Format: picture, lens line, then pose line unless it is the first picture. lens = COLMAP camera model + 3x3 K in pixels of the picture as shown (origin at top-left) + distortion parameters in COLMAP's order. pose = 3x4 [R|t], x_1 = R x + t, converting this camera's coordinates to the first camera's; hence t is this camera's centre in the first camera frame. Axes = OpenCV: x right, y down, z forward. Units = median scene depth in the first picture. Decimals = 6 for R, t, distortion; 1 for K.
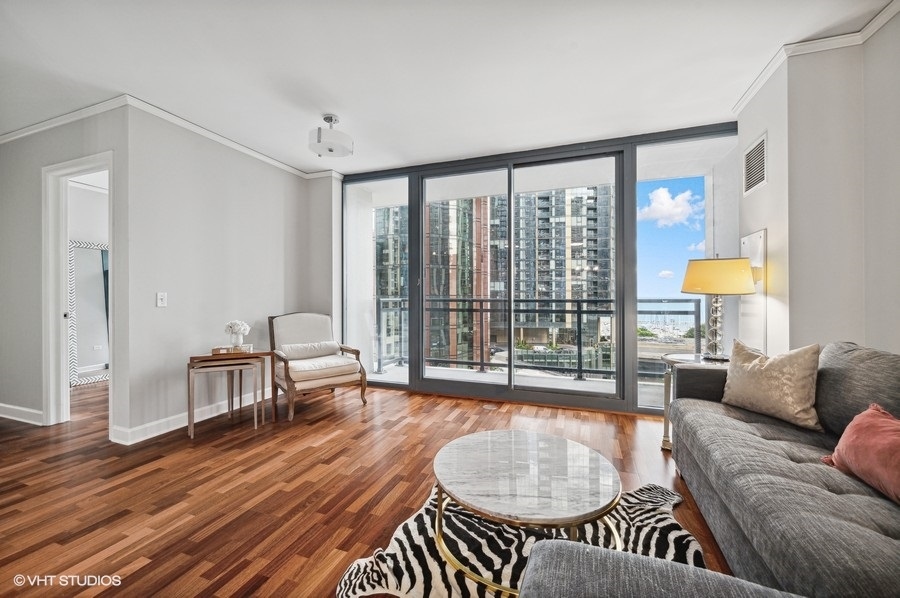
lens RADIAL K [[358.3, 0, 449.3], [0, 358.3, 293.3], [0, 0, 1]] dist [-0.000681, -0.000175]
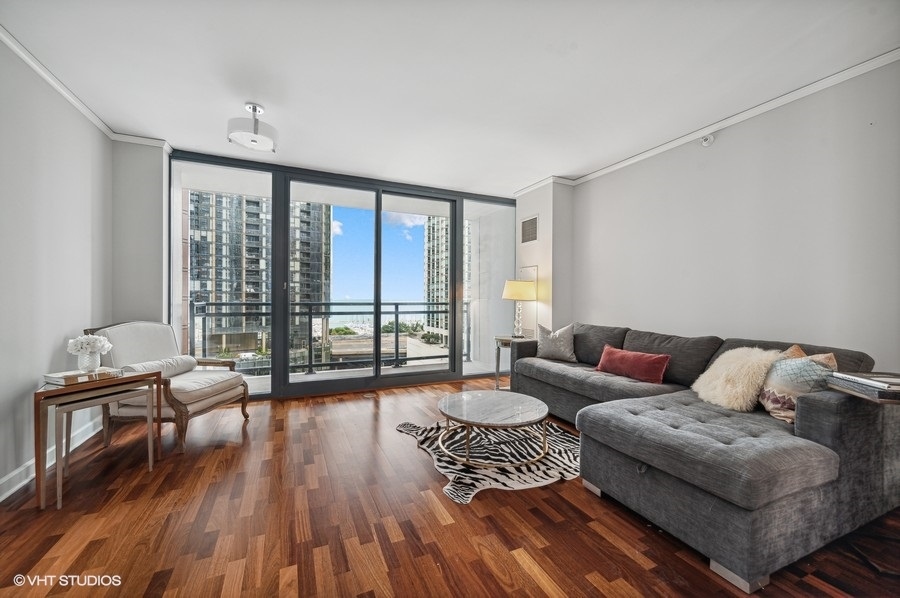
lens RADIAL K [[355.8, 0, 450.0], [0, 355.8, 299.0], [0, 0, 1]] dist [-0.000073, 0.000061]
pose [[0.709131, 0.003939, 0.705066, -0.486360], [-0.011096, 0.999923, 0.005573, -0.006242], [-0.704989, -0.011775, 0.709120, -0.004809]]
